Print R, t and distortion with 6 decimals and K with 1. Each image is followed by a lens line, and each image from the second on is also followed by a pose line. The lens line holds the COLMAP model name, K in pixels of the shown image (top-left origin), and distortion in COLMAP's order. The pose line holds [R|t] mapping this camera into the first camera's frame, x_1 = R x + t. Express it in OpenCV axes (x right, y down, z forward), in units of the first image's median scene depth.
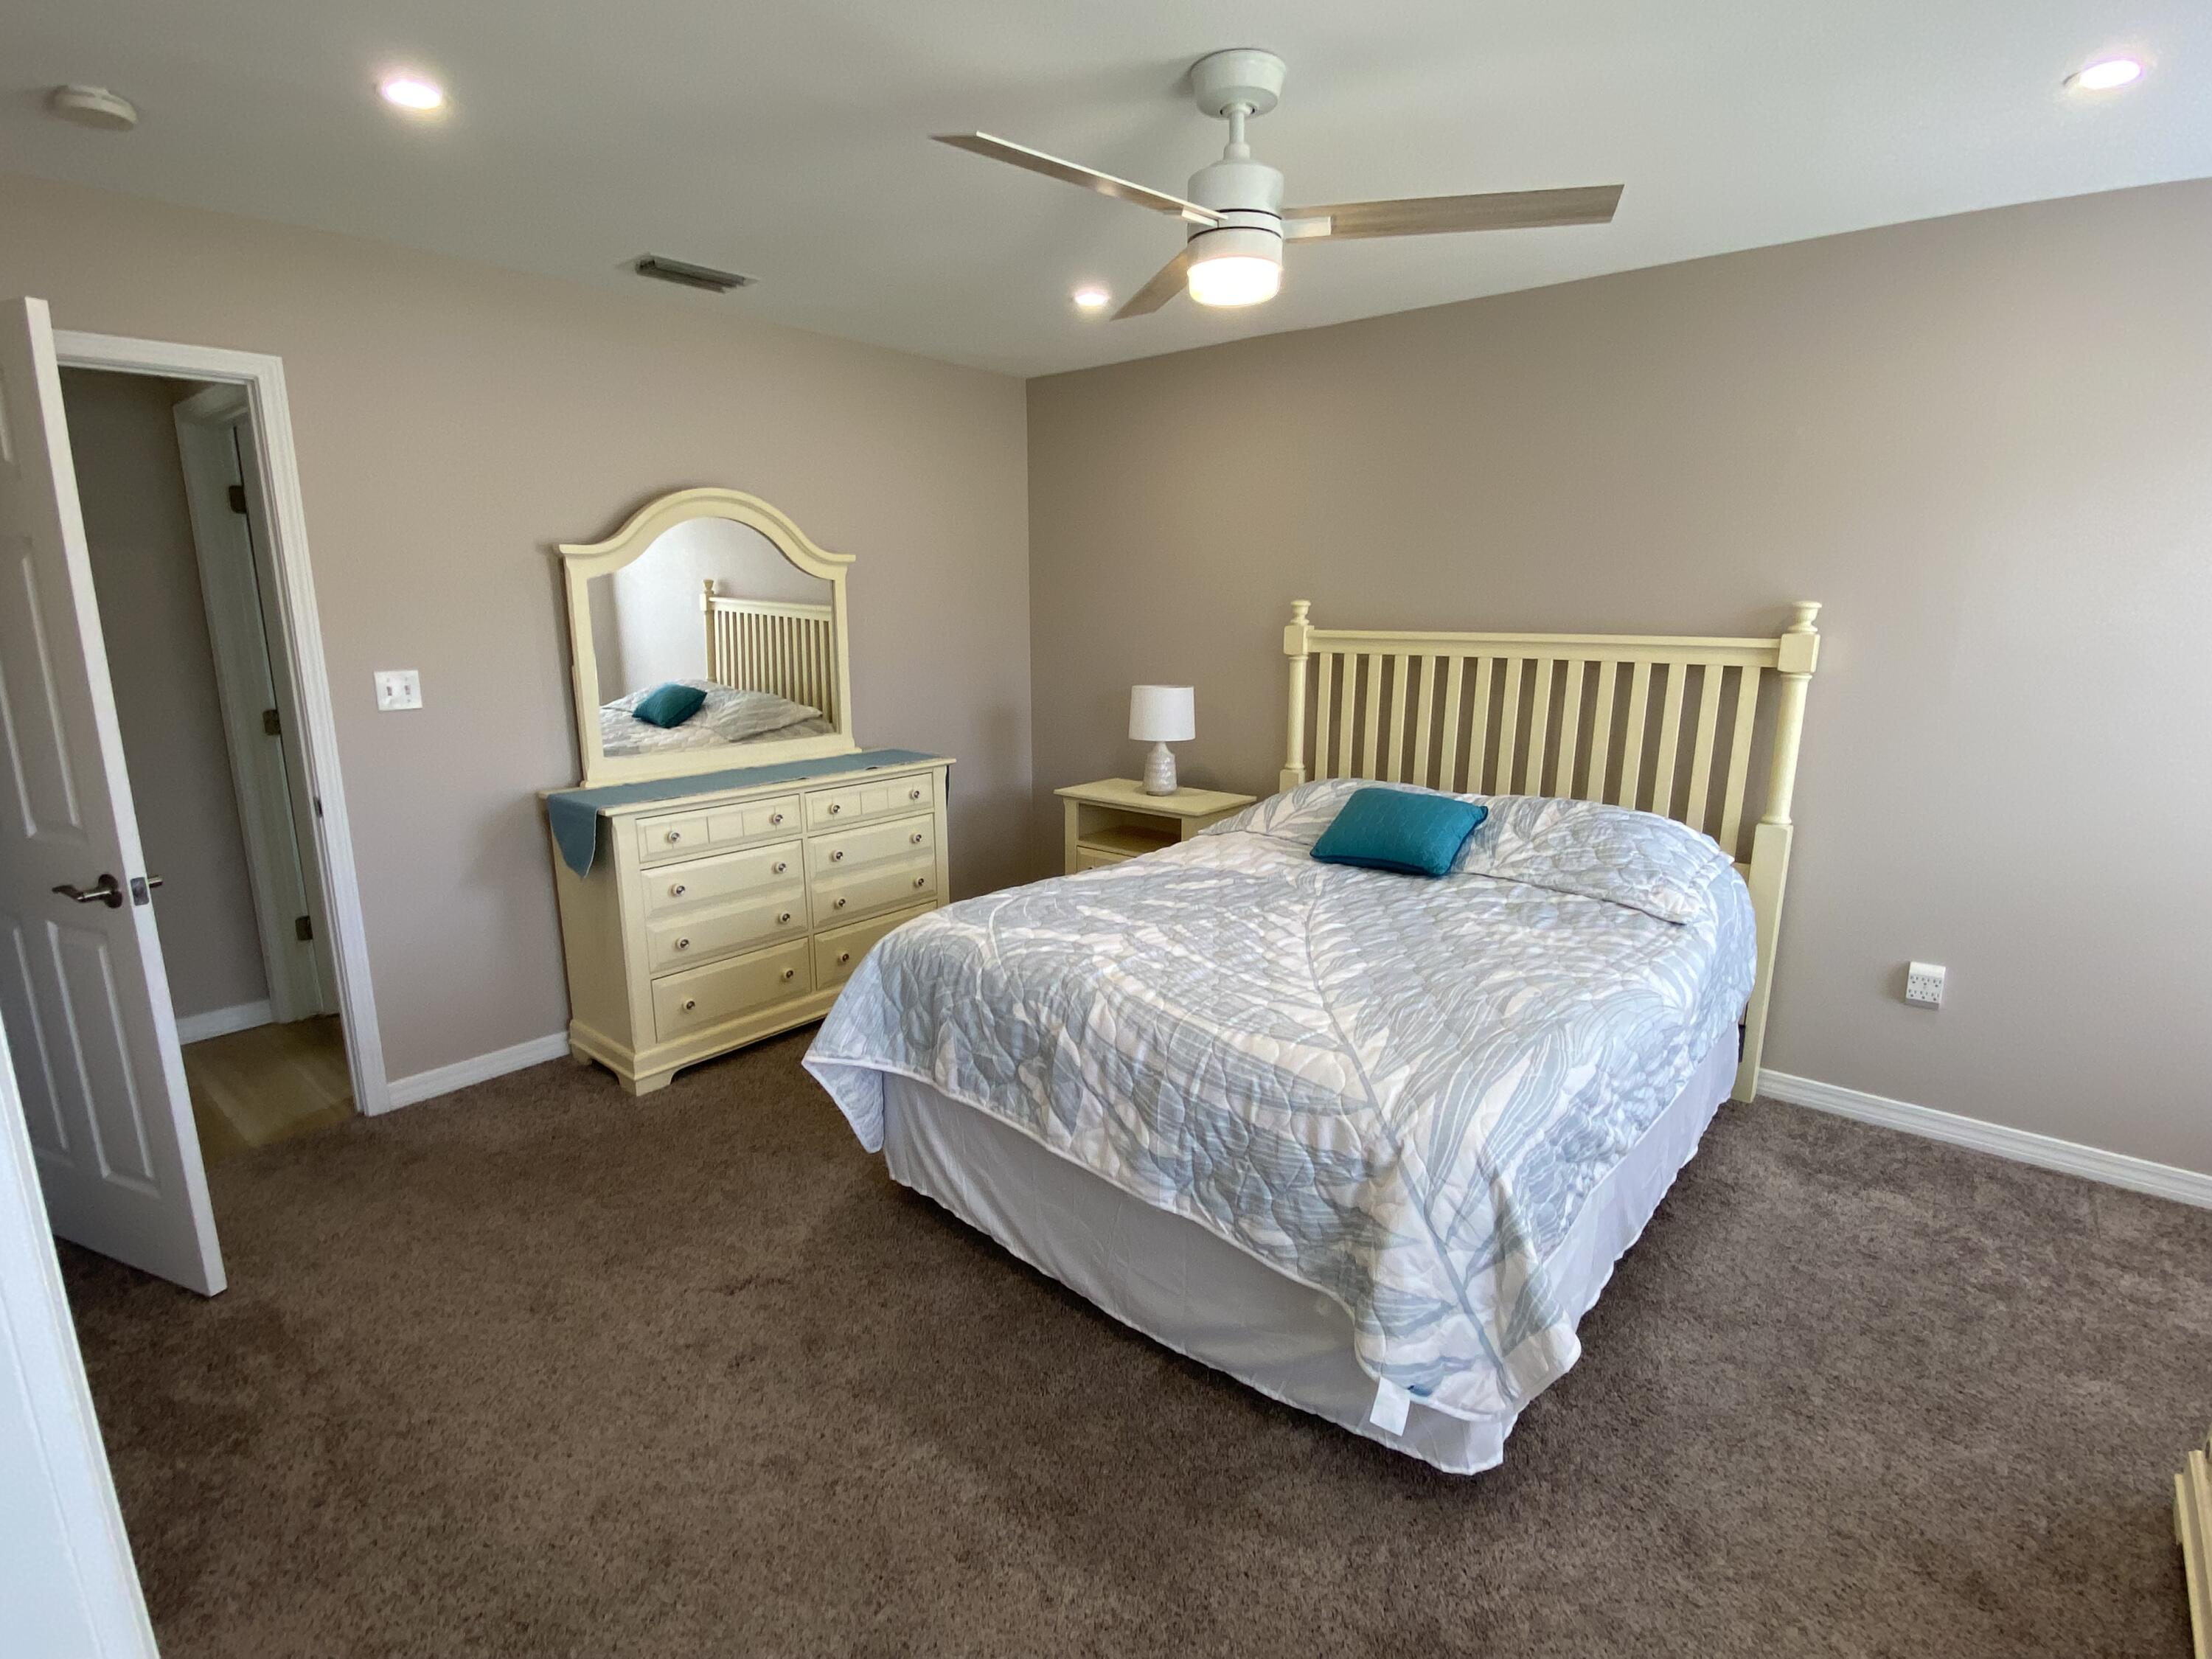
lens RADIAL K [[1047.5, 0, 1110.6], [0, 1047.5, 834.0], [0, 0, 1]] dist [-0.011608, -0.000419]
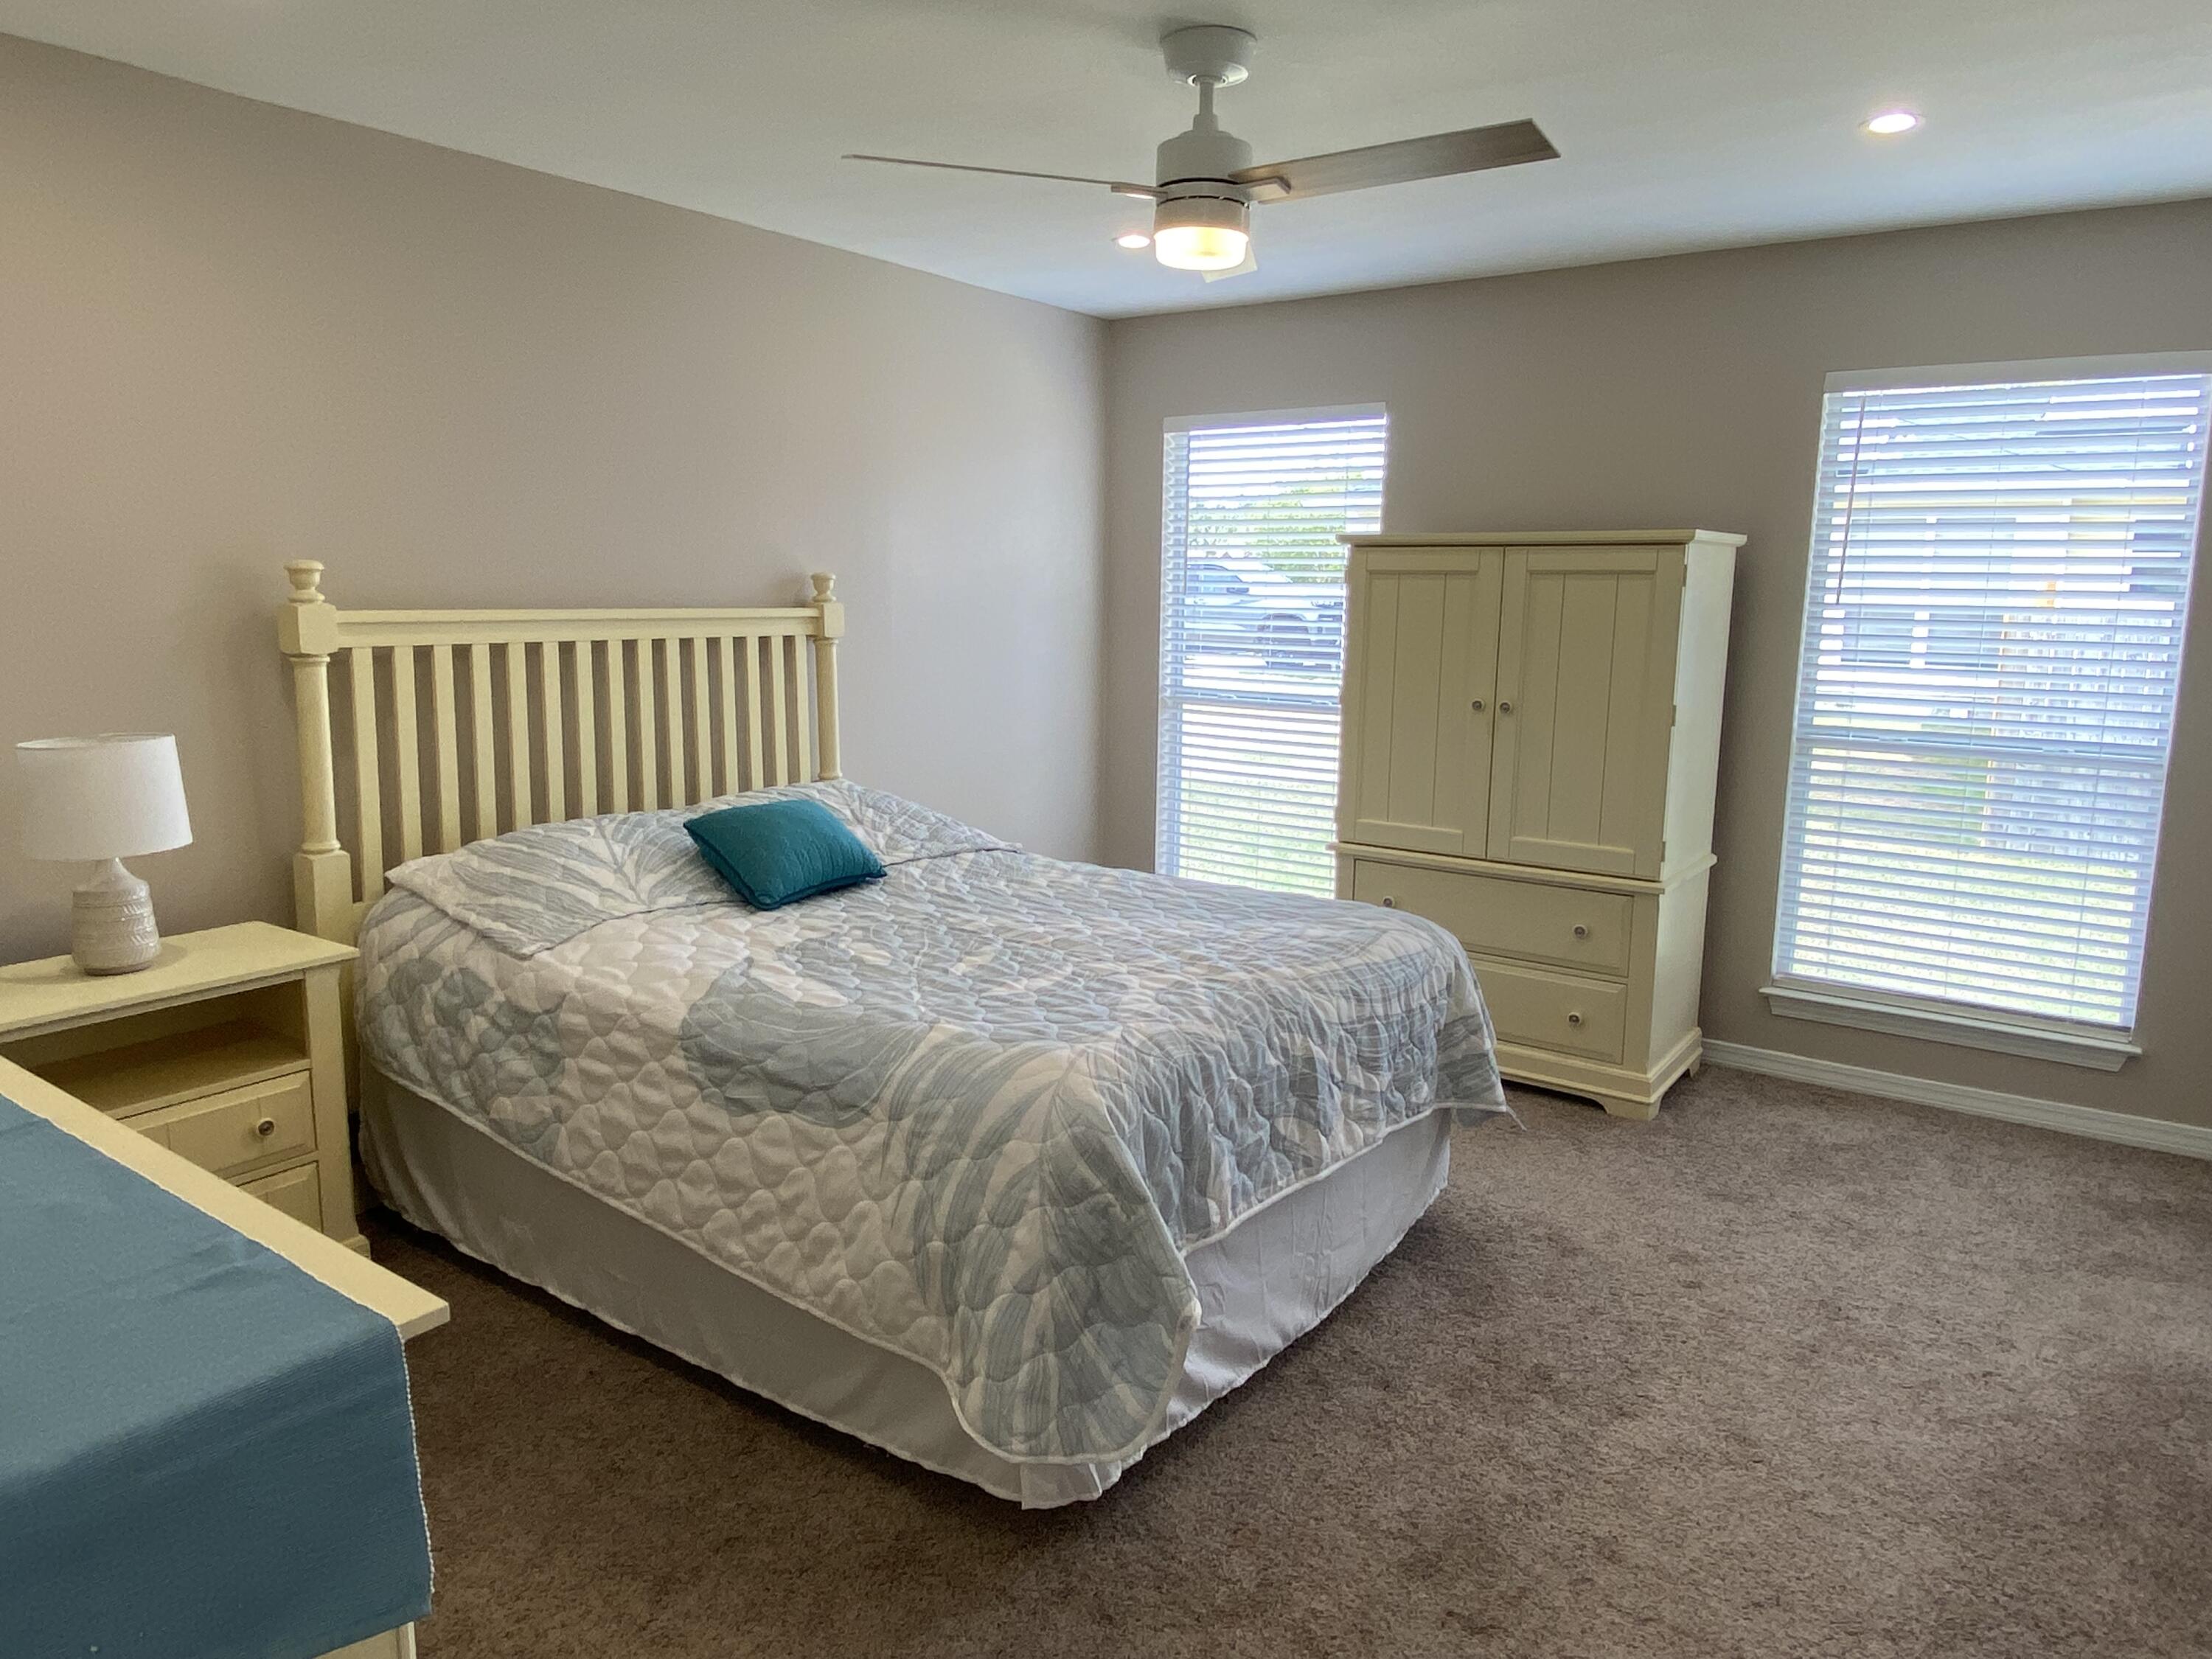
lens RADIAL K [[1483.2, 0, 1094.7], [0, 1483.2, 830.0], [0, 0, 1]] dist [0.000461, -0.000444]
pose [[-0.090191, -0.167535, 0.981732, -0.896541], [0.197929, 0.963071, 0.182534, -0.188308], [-0.976058, 0.210777, -0.053700, 0.853750]]
